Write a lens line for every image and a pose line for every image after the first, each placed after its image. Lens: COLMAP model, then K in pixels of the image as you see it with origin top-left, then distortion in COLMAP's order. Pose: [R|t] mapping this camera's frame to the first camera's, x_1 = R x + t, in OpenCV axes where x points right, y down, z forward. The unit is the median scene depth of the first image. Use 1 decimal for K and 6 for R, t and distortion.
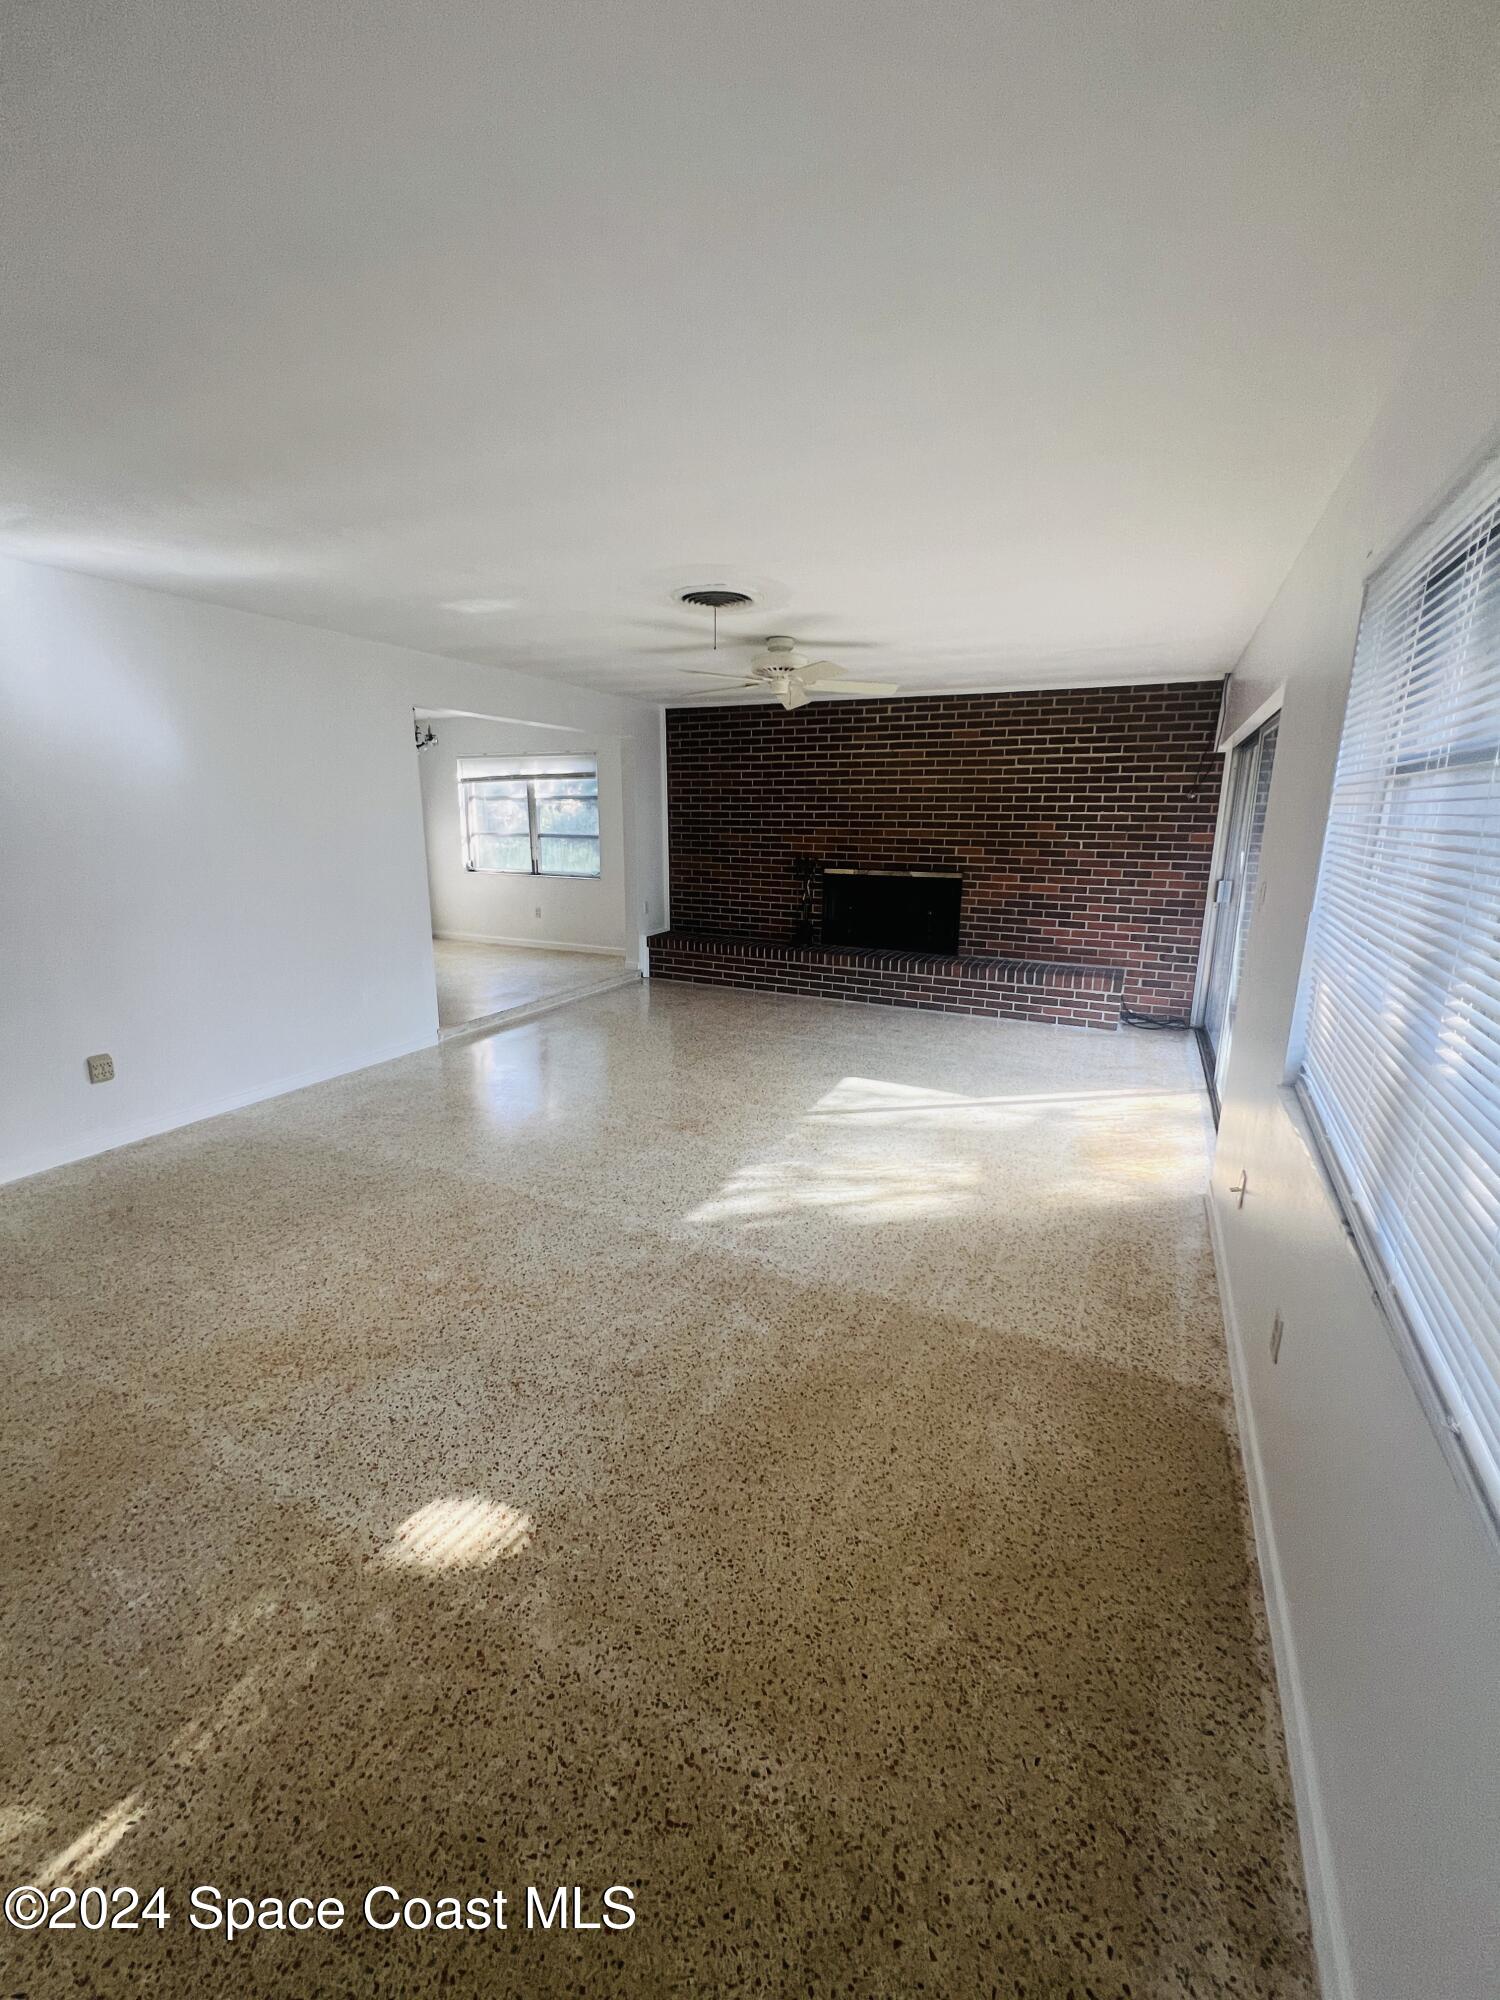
lens RADIAL K [[804.8, 0, 737.2], [0, 804.8, 1005.7], [0, 0, 1]] dist [-0.003942, 0.000362]
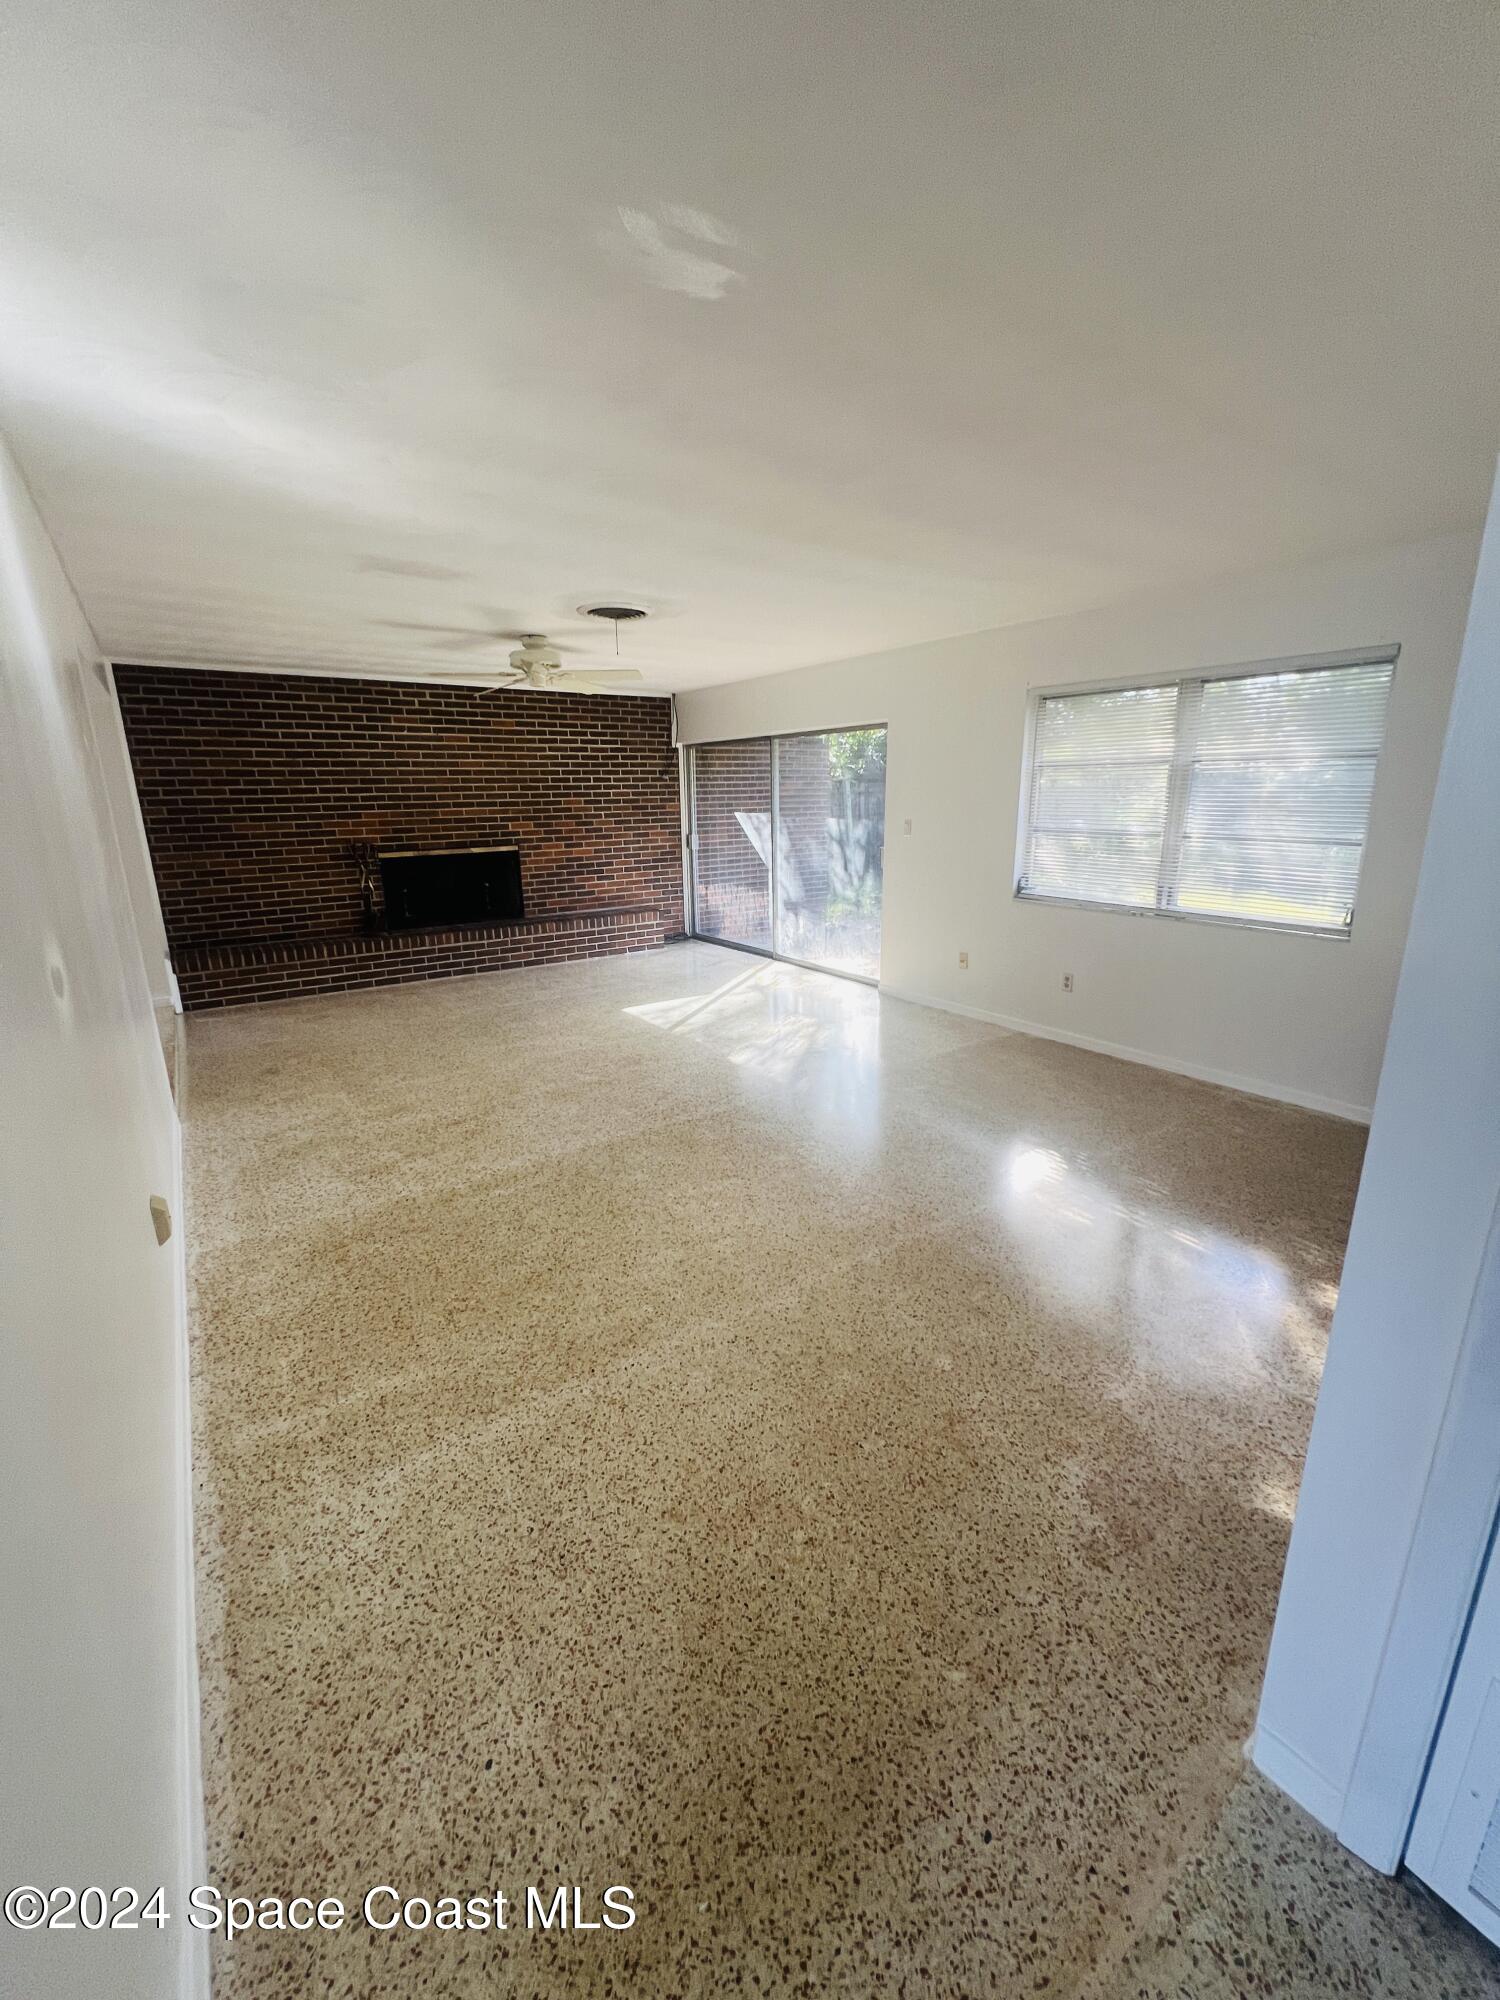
lens RADIAL K [[794.4, 0, 769.1], [0, 794.4, 1002.0], [0, 0, 1]] dist [-0.001311, -0.000086]
pose [[0.475292, -0.240233, 0.846396, -0.577094], [0.223637, 0.963392, 0.147858, -0.037636], [-0.850931, 0.119009, 0.511618, 0.144670]]
